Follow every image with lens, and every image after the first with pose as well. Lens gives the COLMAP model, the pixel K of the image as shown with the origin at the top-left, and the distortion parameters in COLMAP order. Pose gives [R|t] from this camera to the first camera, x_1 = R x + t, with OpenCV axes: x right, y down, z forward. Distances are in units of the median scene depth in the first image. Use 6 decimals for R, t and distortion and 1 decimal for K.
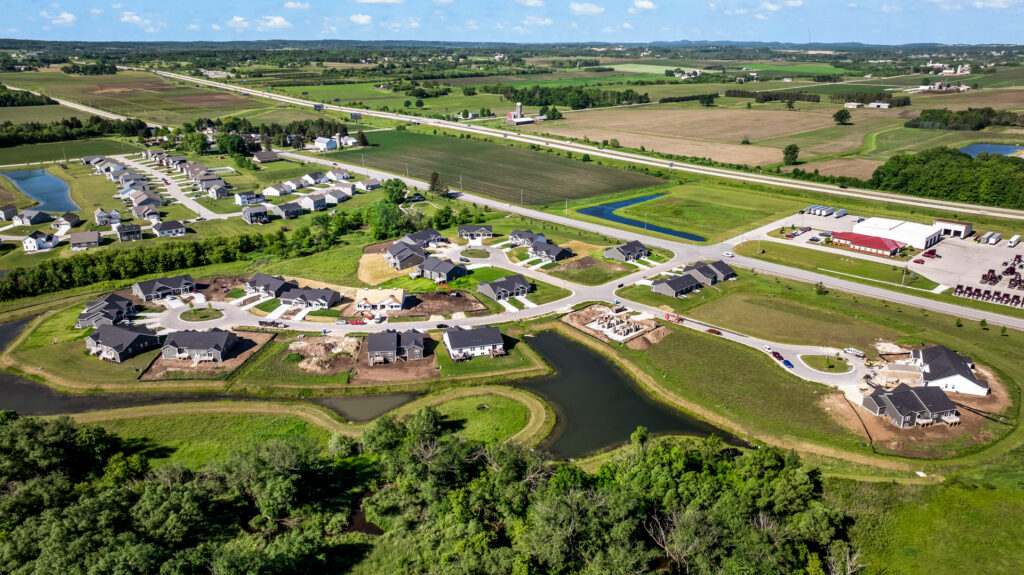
lens RADIAL K [[722.0, 0, 516.9], [0, 722.0, 273.2], [0, 0, 1]] dist [-0.019400, 0.000821]
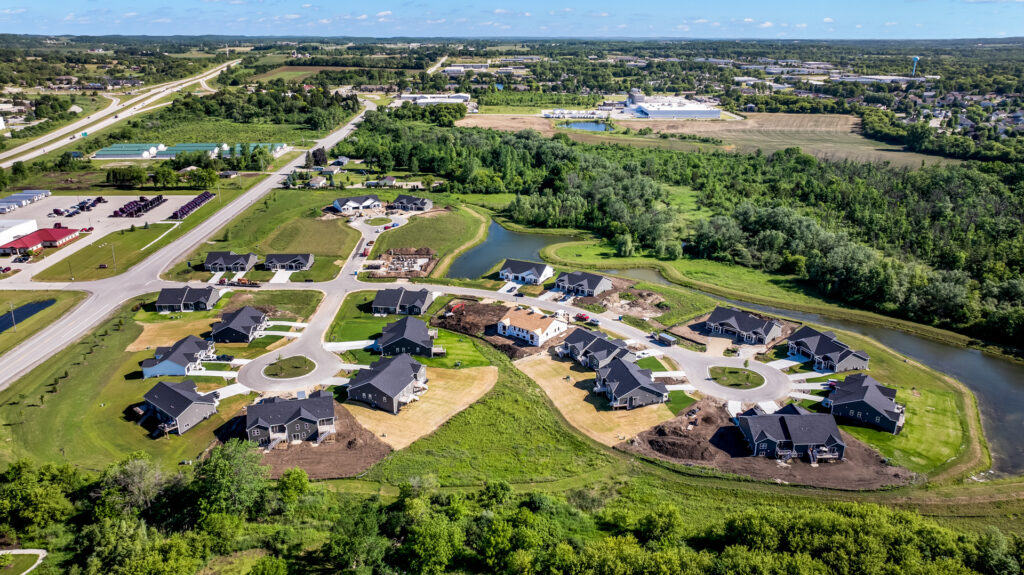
lens RADIAL K [[725.3, 0, 516.6], [0, 725.3, 268.3], [0, 0, 1]] dist [-0.024073, 0.008623]
pose [[-0.742871, -0.210433, 0.635501, -0.597196], [0.200039, 0.836156, 0.510712, -0.388274], [-0.638849, 0.506518, -0.579061, 1.260074]]
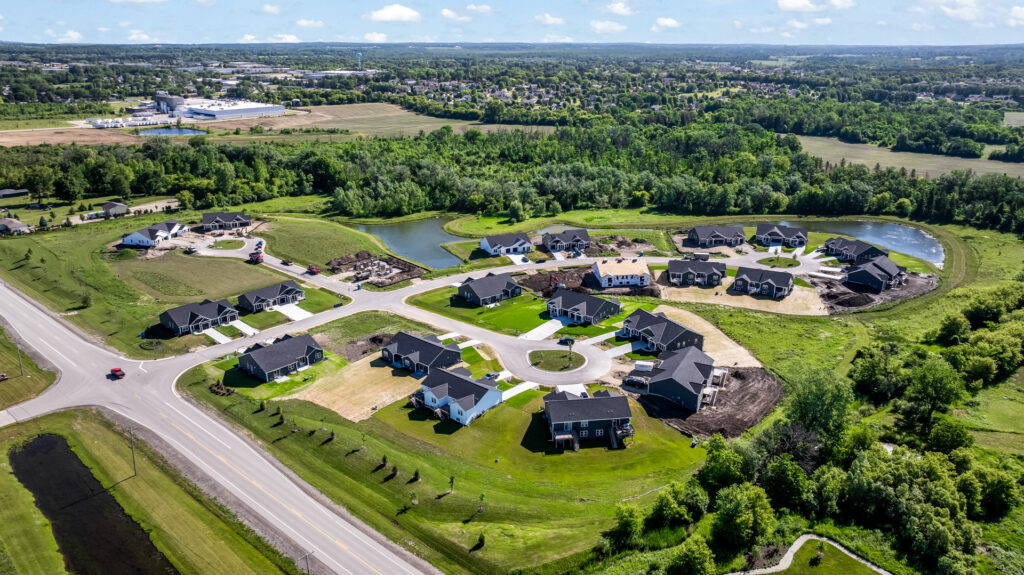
lens RADIAL K [[725.3, 0, 516.6], [0, 725.3, 268.3], [0, 0, 1]] dist [-0.024073, 0.008623]
pose [[-0.995774, 0.021988, -0.089163, 0.022233], [-0.033473, 0.817219, 0.575355, -0.425590], [0.085516, 0.575908, -0.813029, 1.493789]]
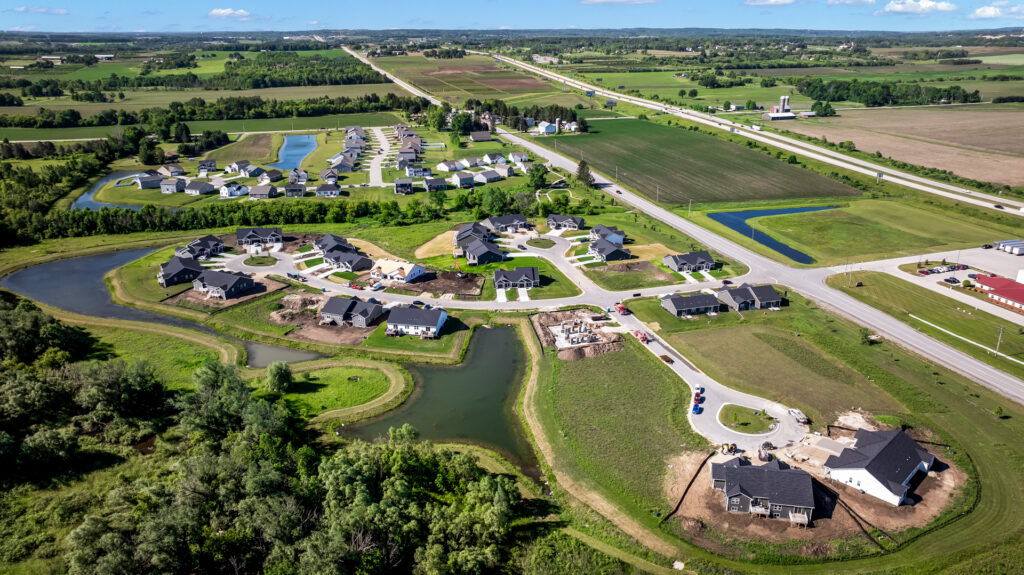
lens RADIAL K [[725.3, 0, 516.6], [0, 725.3, 268.3], [0, 0, 1]] dist [-0.024073, 0.008623]
pose [[0.886214, 0.140323, -0.441514, 0.379196], [-0.136919, 0.989784, 0.039751, -0.029450], [0.442581, 0.025224, 0.896374, 0.099840]]
